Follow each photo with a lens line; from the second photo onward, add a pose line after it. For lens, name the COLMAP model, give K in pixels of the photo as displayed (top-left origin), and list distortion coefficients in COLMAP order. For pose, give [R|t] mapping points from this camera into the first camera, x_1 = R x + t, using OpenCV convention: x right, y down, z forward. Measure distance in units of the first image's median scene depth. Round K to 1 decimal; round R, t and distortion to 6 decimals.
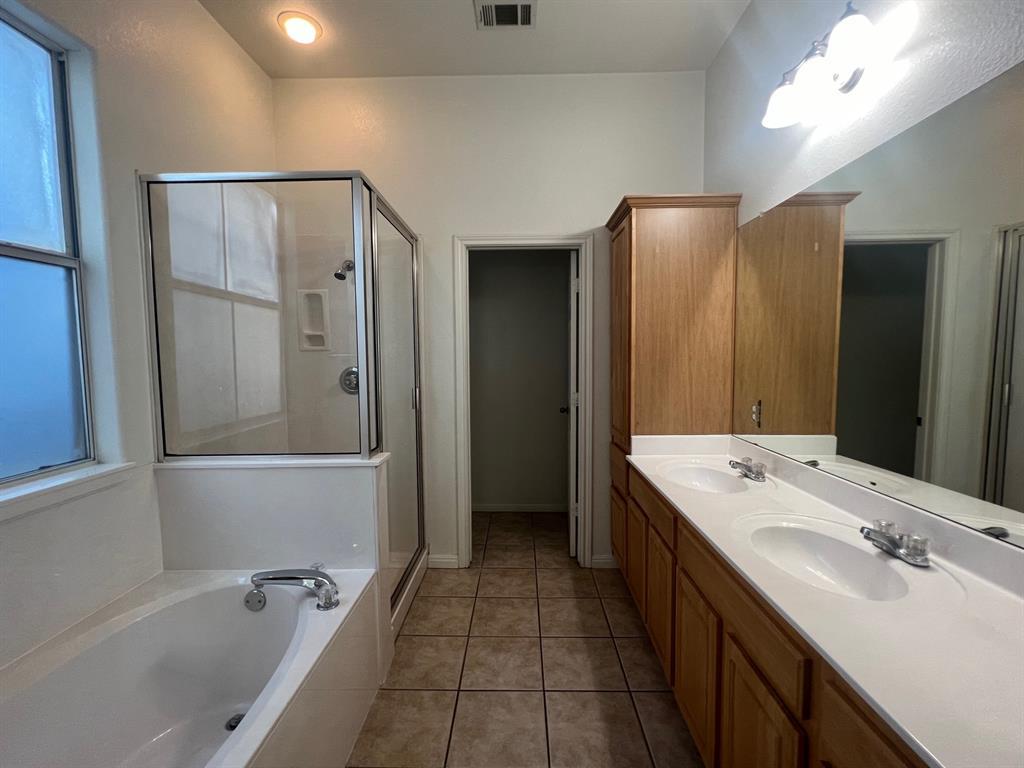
lens RADIAL K [[445.7, 0, 511.3], [0, 445.7, 384.0], [0, 0, 1]] dist [0.002335, 0.000195]
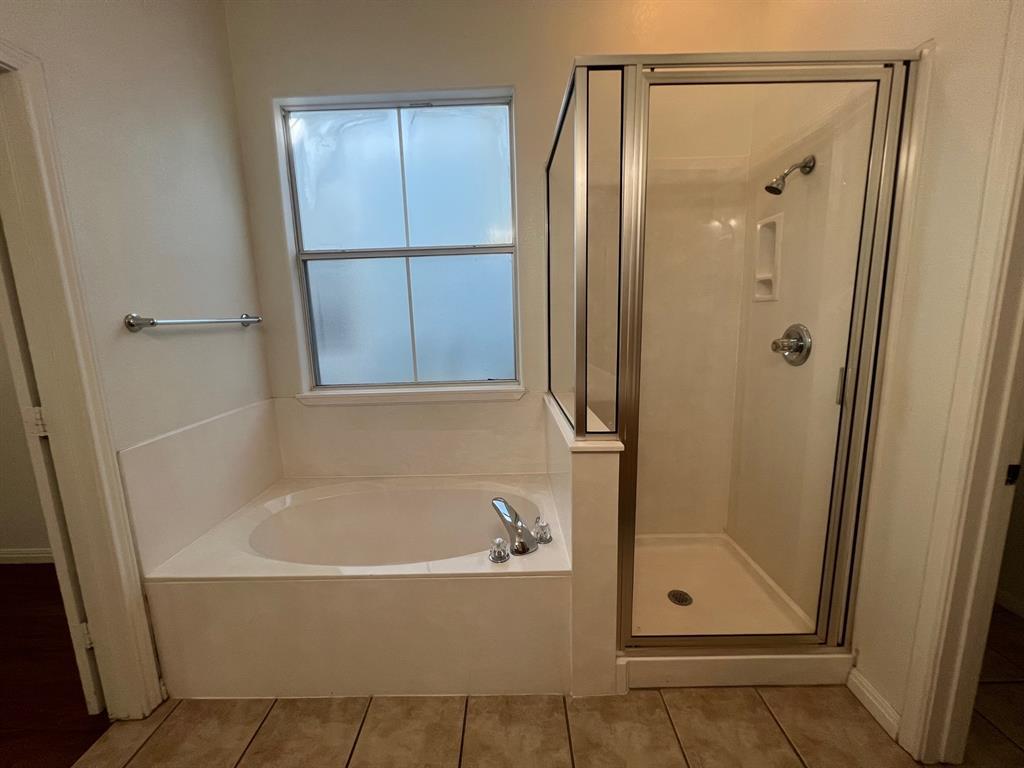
lens RADIAL K [[411.2, 0, 508.7], [0, 411.2, 383.9], [0, 0, 1]] dist [-0.004541, 0.000732]
pose [[0.019943, 0.172403, -0.984825, 0.378323], [-0.046751, 0.984104, 0.171331, -0.051731], [0.998707, 0.042624, 0.027686, 0.814601]]
